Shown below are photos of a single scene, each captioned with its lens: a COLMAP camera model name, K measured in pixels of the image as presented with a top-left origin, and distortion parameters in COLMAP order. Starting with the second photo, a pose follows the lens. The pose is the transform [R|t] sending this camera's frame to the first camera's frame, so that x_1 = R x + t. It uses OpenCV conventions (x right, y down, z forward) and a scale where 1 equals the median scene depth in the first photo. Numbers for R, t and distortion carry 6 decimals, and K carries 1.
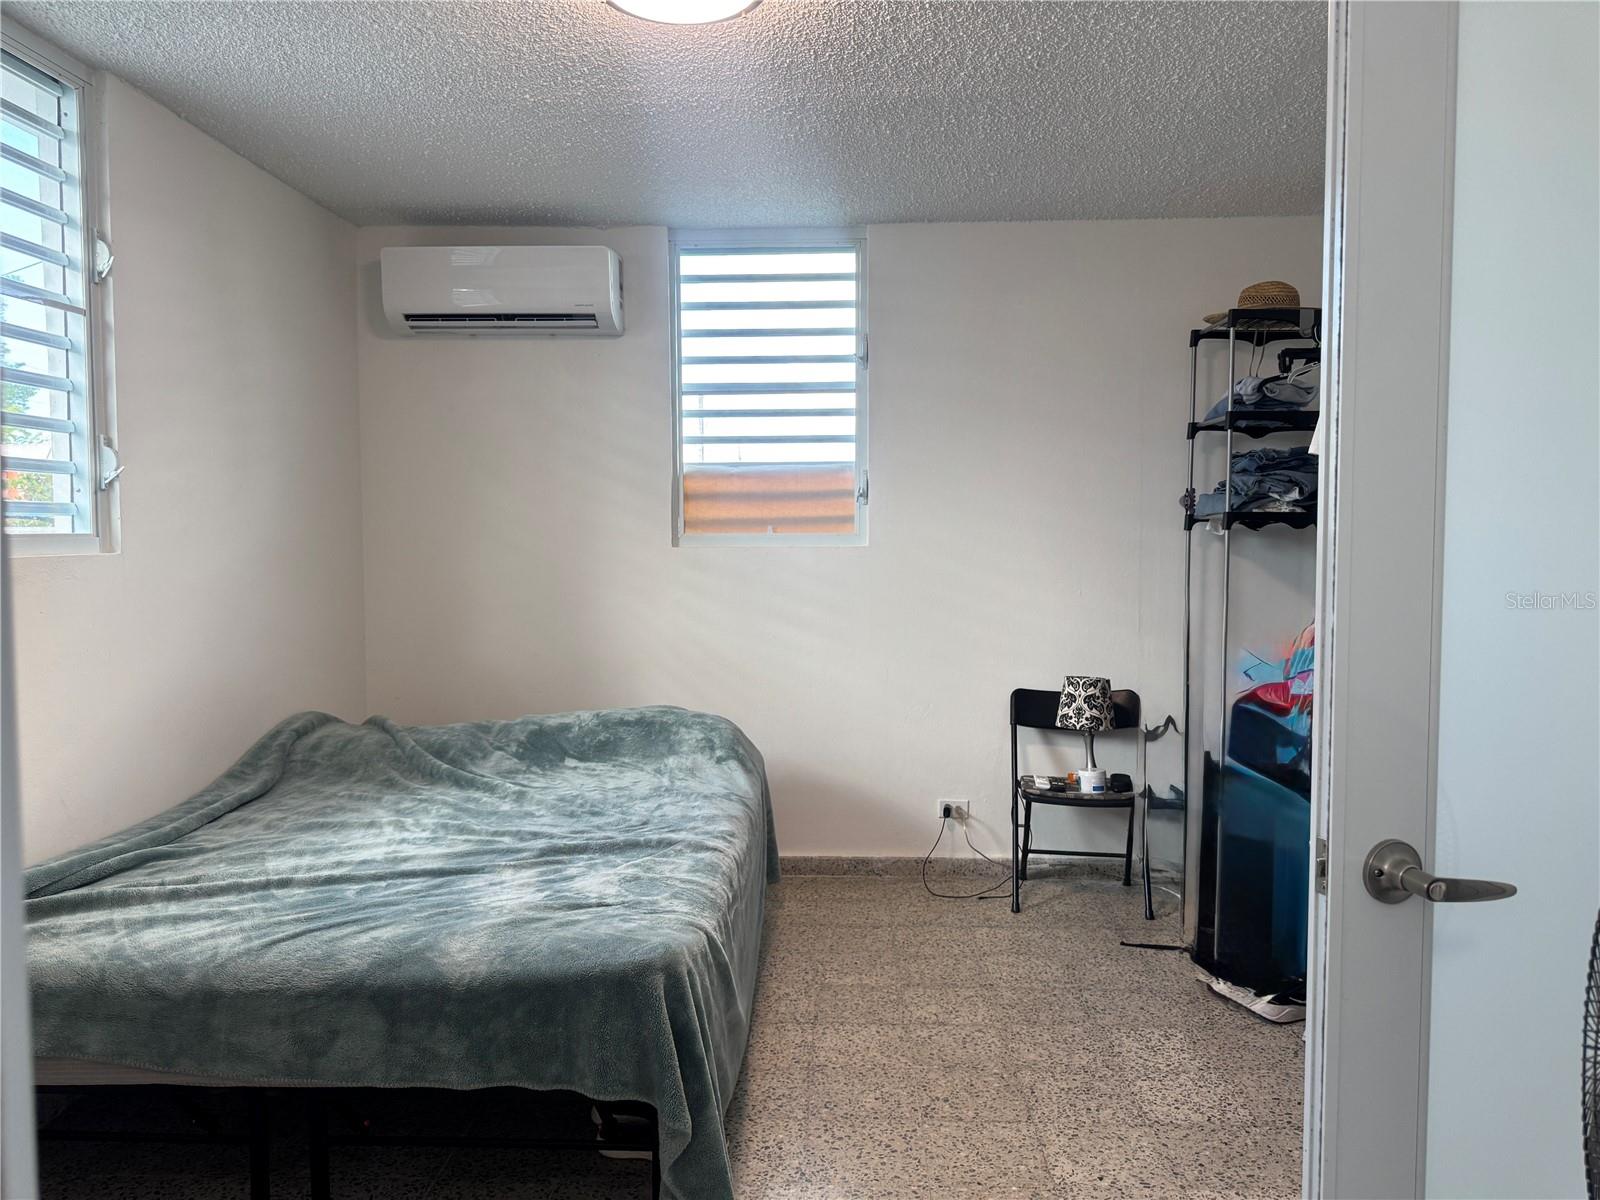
lens RADIAL K [[1140.4, 0, 798.8], [0, 1140.4, 603.9], [0, 0, 1]] dist [0.031895, -0.054237]
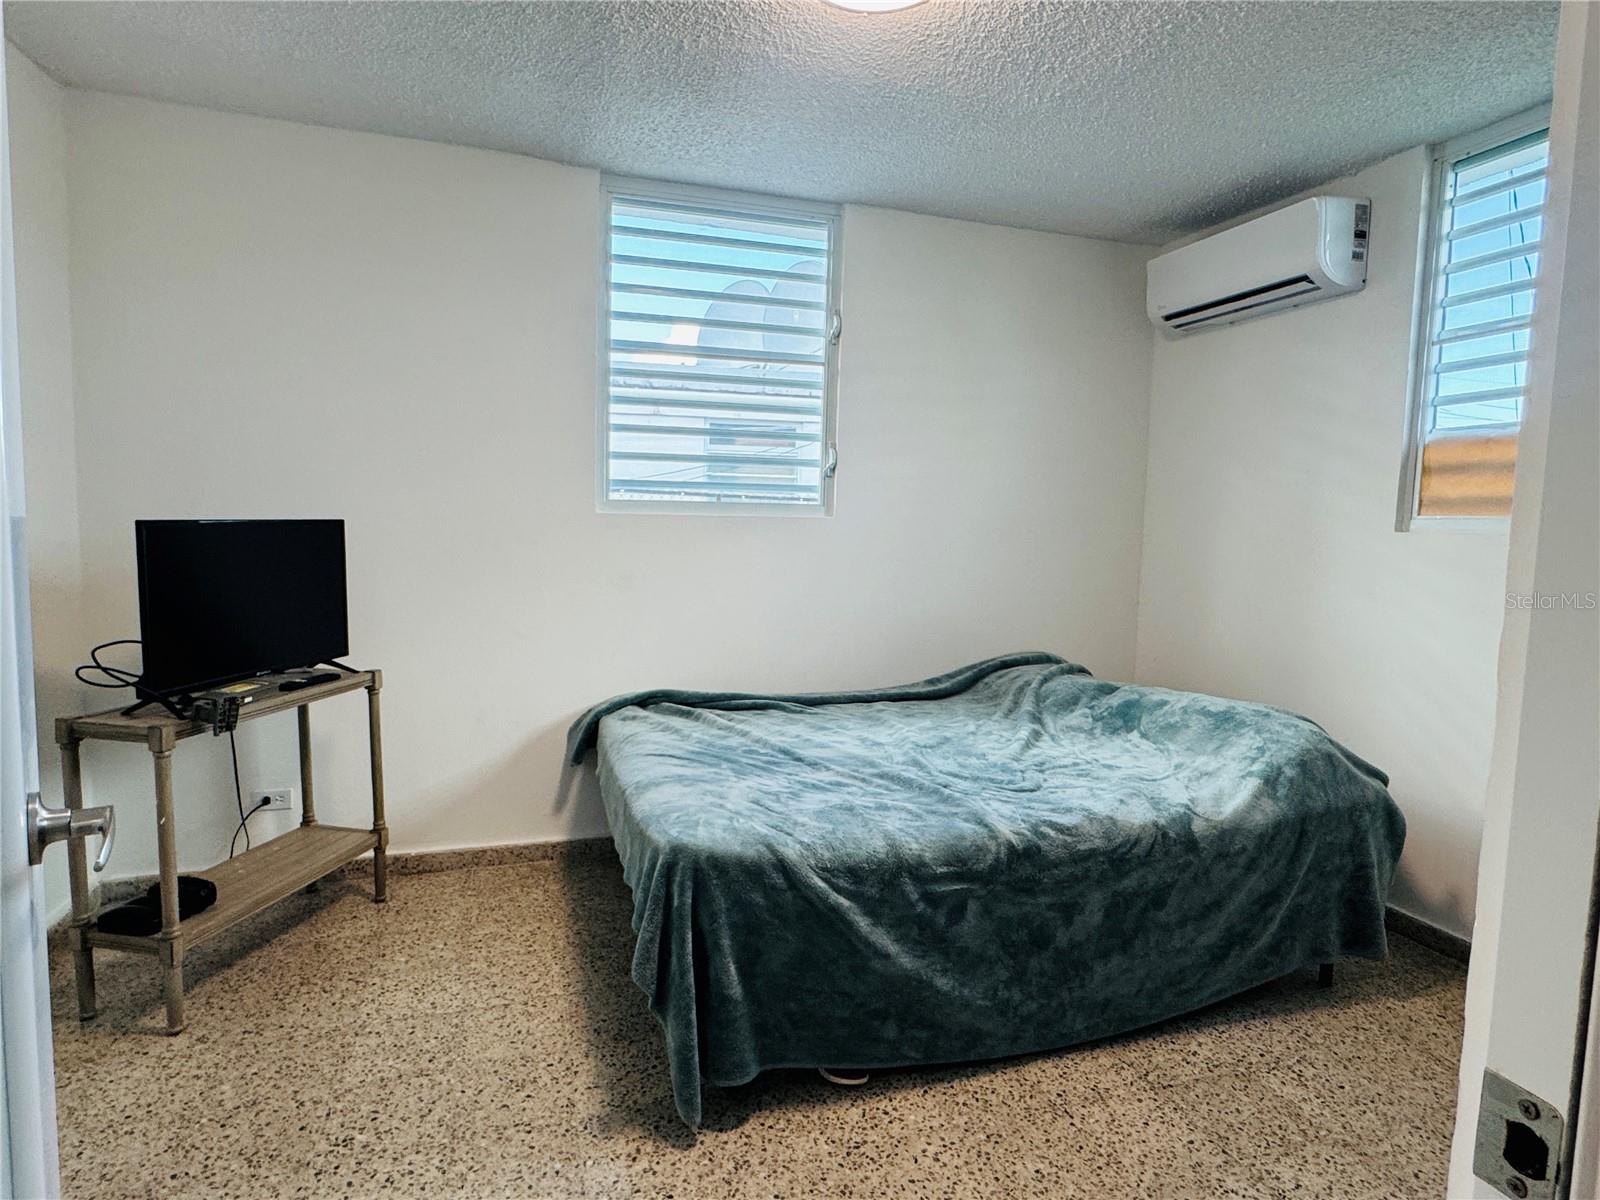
lens RADIAL K [[894.3, 0, 799.0], [0, 894.3, 597.9], [0, 0, 1]] dist [-0.023404, 0.000945]
pose [[0.323758, 0.096405, -0.941216, 0.594464], [-0.081396, 0.993945, 0.073808, -0.022102], [0.942632, 0.052715, 0.329645, 0.611603]]
